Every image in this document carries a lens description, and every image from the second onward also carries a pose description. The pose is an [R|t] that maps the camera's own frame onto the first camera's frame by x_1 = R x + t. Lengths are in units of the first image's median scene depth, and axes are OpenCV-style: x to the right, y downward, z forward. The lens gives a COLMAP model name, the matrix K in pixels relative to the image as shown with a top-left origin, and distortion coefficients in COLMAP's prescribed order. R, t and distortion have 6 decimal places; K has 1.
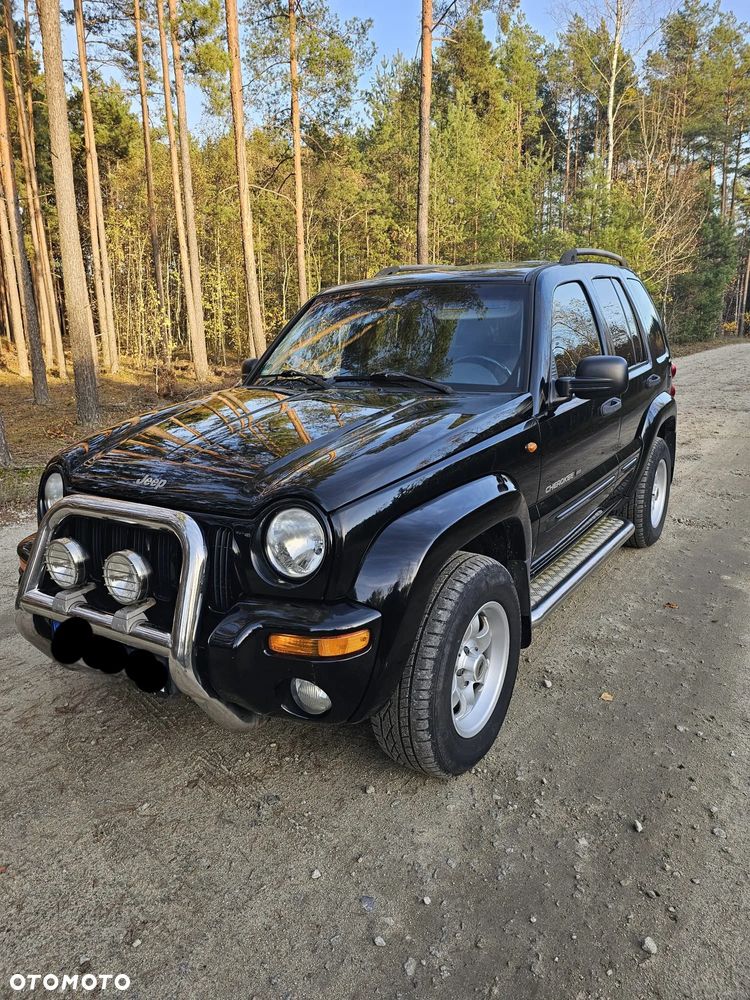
lens RADIAL K [[675.1, 0, 372.4], [0, 675.1, 483.7], [0, 0, 1]] dist [0.046347, -0.041633]
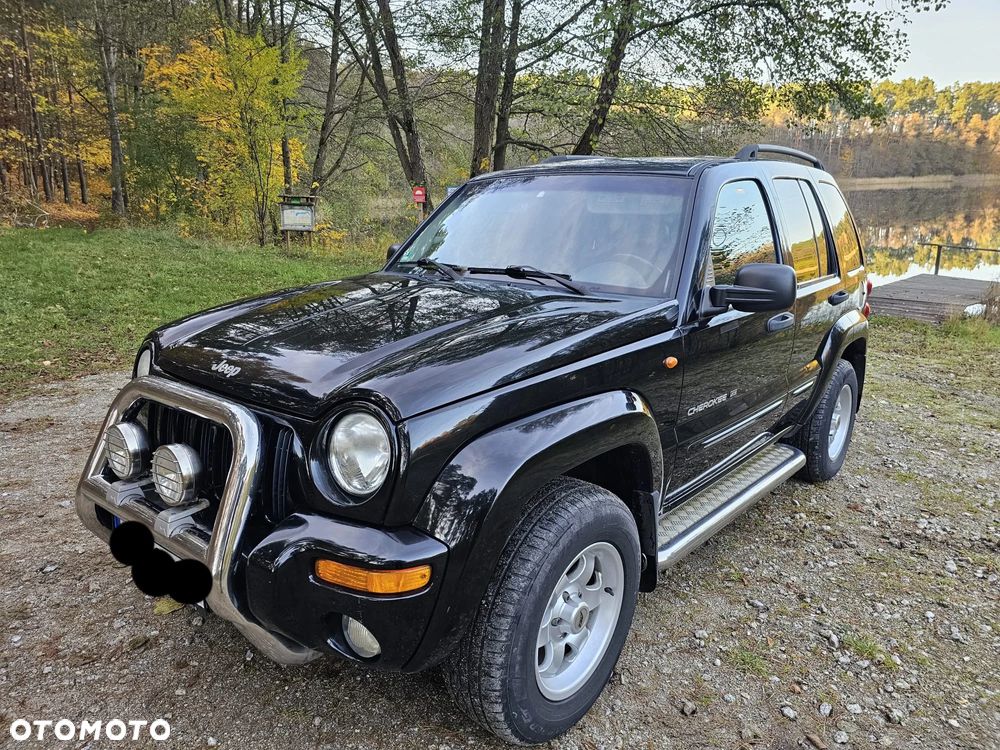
lens RADIAL K [[675.1, 0, 497.4], [0, 675.1, 368.2], [0, 0, 1]] dist [0.046347, -0.041633]
pose [[0.992294, 0.079100, -0.095367, 0.118965], [-0.080695, 0.996654, -0.012981, -0.020839], [0.094021, 0.020577, 0.995358, 0.141187]]
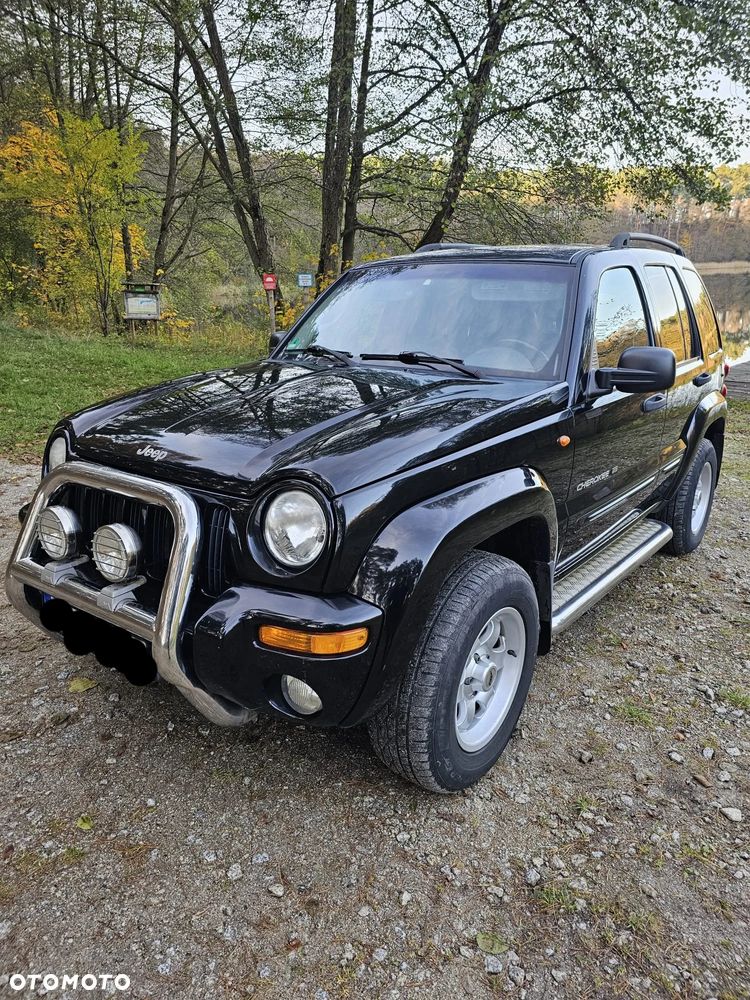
lens RADIAL K [[675.5, 0, 377.6], [0, 675.5, 478.3], [0, 0, 1]] dist [0.045867, -0.041709]
pose [[0.996997, 0.062490, -0.045746, 0.032365], [-0.061826, 0.997962, 0.015787, -0.001590], [0.046639, -0.012911, 0.998828, 0.074338]]
